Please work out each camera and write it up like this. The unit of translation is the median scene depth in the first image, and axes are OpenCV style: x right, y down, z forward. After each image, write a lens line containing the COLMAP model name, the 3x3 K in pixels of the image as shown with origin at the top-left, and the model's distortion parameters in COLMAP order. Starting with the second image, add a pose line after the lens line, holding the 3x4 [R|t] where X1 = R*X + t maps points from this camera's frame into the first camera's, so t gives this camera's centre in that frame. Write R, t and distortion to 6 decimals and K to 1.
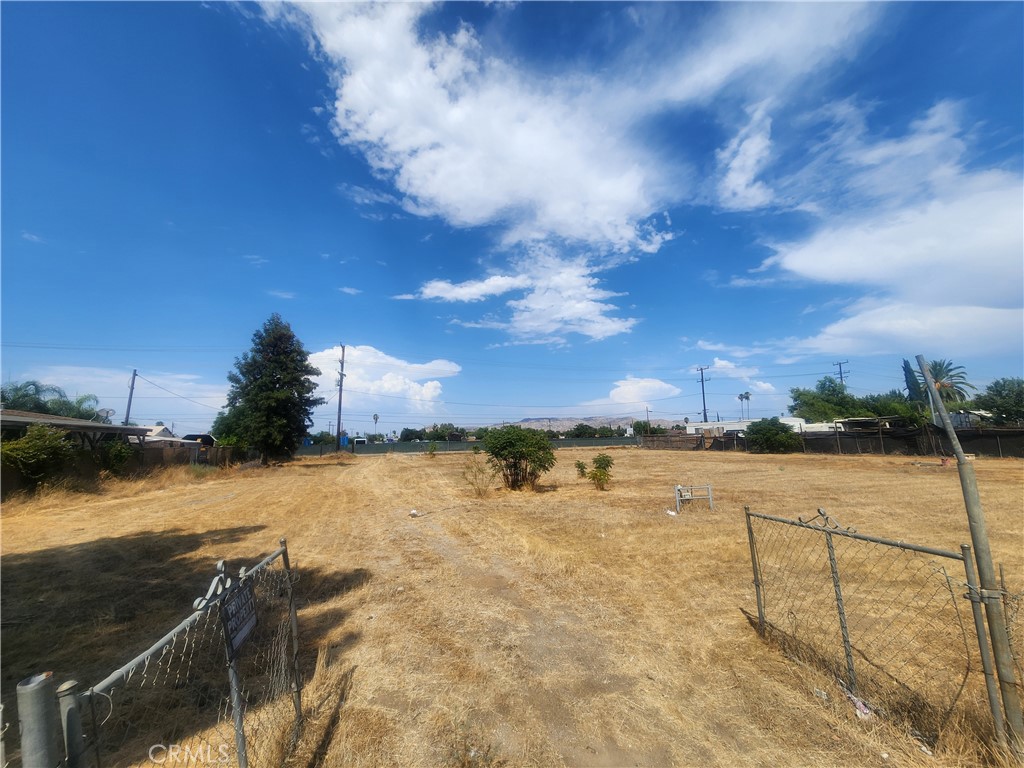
lens RADIAL K [[432.0, 0, 510.6], [0, 432.0, 376.9], [0, 0, 1]] dist [0.006840, -0.002246]
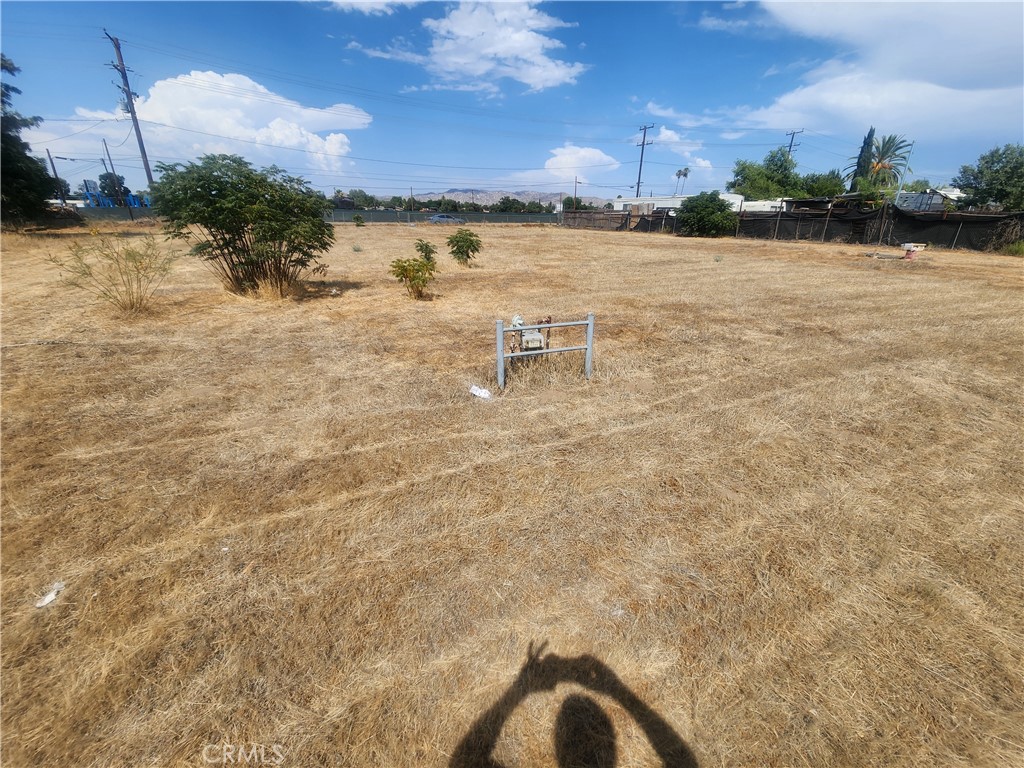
lens RADIAL K [[432.0, 0, 514.8], [0, 432.0, 373.9], [0, 0, 1]] dist [0.006840, -0.002246]
pose [[0.986000, -0.022045, 0.165281, 0.020727], [-0.059332, 0.879966, 0.471316, 0.007503], [-0.155832, -0.474524, 0.866339, 0.041434]]
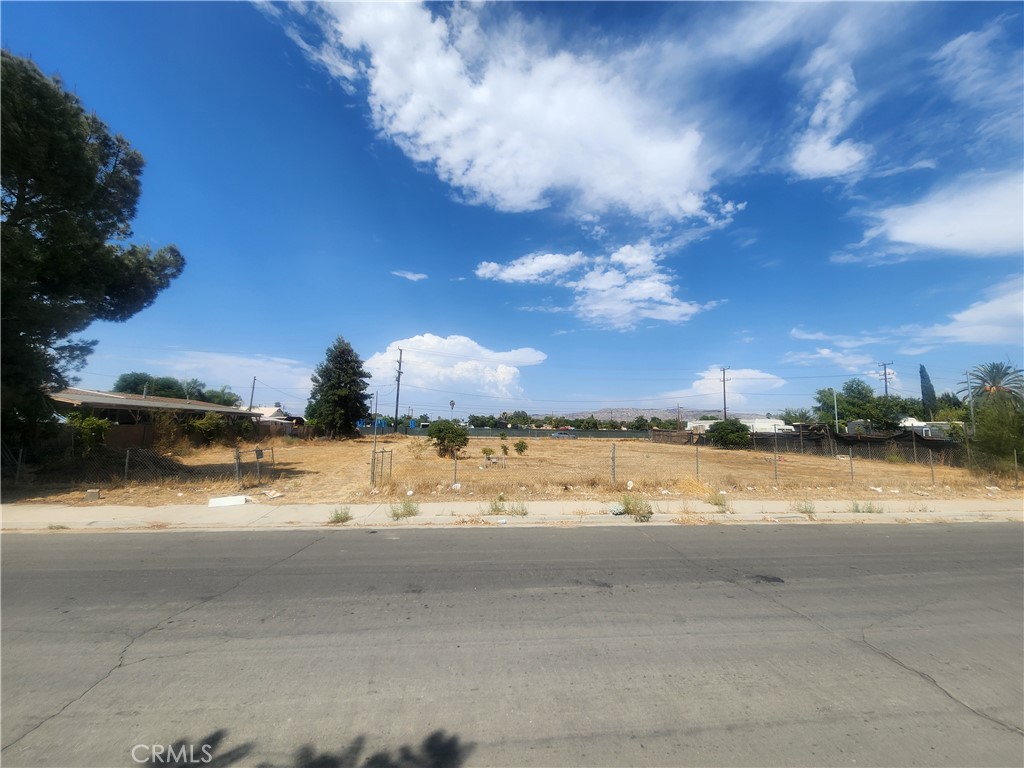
lens RADIAL K [[432.0, 0, 506.4], [0, 432.0, 378.1], [0, 0, 1]] dist [0.006840, -0.002246]
pose [[0.980190, 0.016690, -0.197356, 0.053351], [-0.010428, 0.999410, 0.032728, -0.010580], [0.197786, -0.030021, 0.979785, -0.056929]]
